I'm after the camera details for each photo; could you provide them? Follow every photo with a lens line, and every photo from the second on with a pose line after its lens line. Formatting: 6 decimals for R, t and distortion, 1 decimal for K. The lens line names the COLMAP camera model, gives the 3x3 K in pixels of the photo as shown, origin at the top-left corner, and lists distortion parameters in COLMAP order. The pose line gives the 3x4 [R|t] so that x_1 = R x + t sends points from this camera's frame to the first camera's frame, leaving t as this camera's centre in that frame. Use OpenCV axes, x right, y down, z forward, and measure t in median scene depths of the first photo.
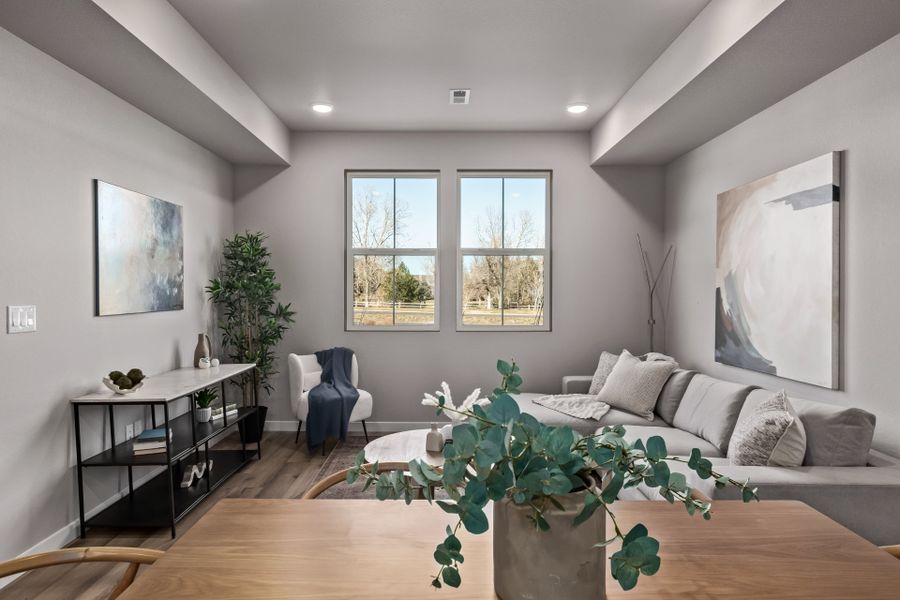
lens RADIAL K [[565.9, 0, 433.8], [0, 565.9, 301.9], [0, 0, 1]] dist [0.005167, 0.000834]
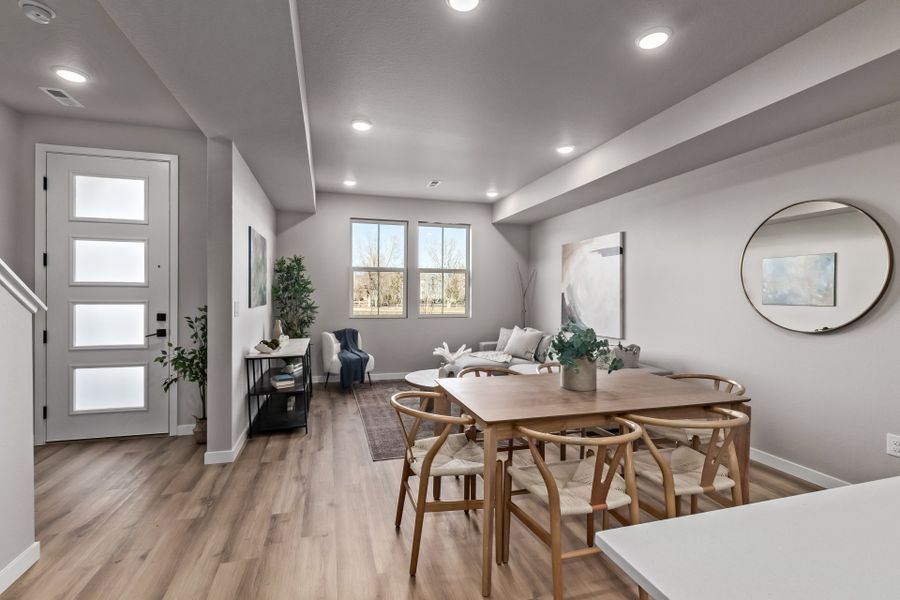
lens RADIAL K [[415.6, 0, 446.7], [0, 415.6, 298.7], [0, 0, 1]] dist [0.000454, 0.000101]
pose [[0.958283, 0.000700, 0.285821, -0.257783], [0.001404, 0.999973, -0.007155, 0.005036], [-0.285818, 0.007258, 0.958256, -0.227907]]
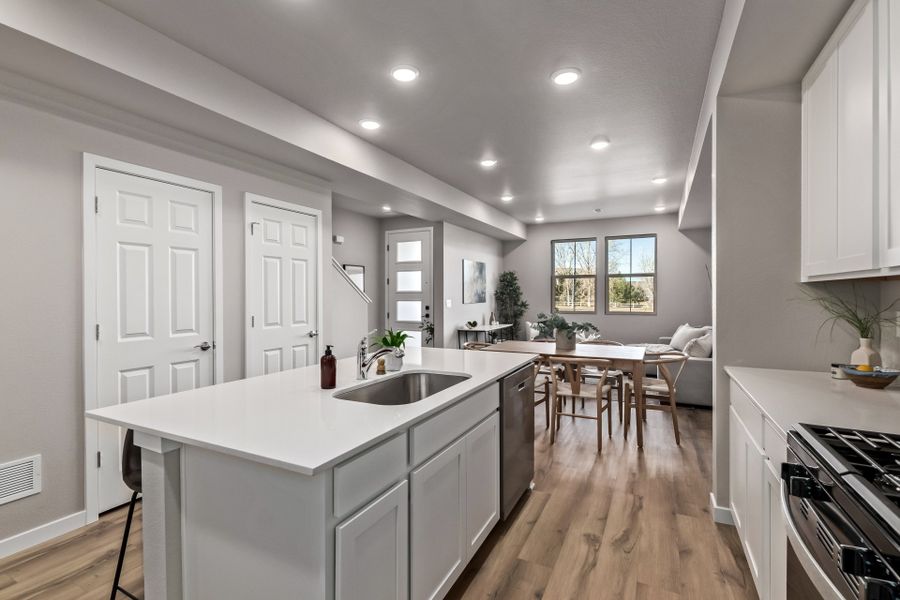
lens RADIAL K [[415.6, 0, 446.7], [0, 415.6, 298.7], [0, 0, 1]] dist [0.000454, 0.000101]
pose [[0.898105, 0.000713, -0.439781, 0.212750], [-0.004624, 0.999959, -0.007821, 0.010787], [0.439758, 0.009058, 0.898071, -0.711798]]
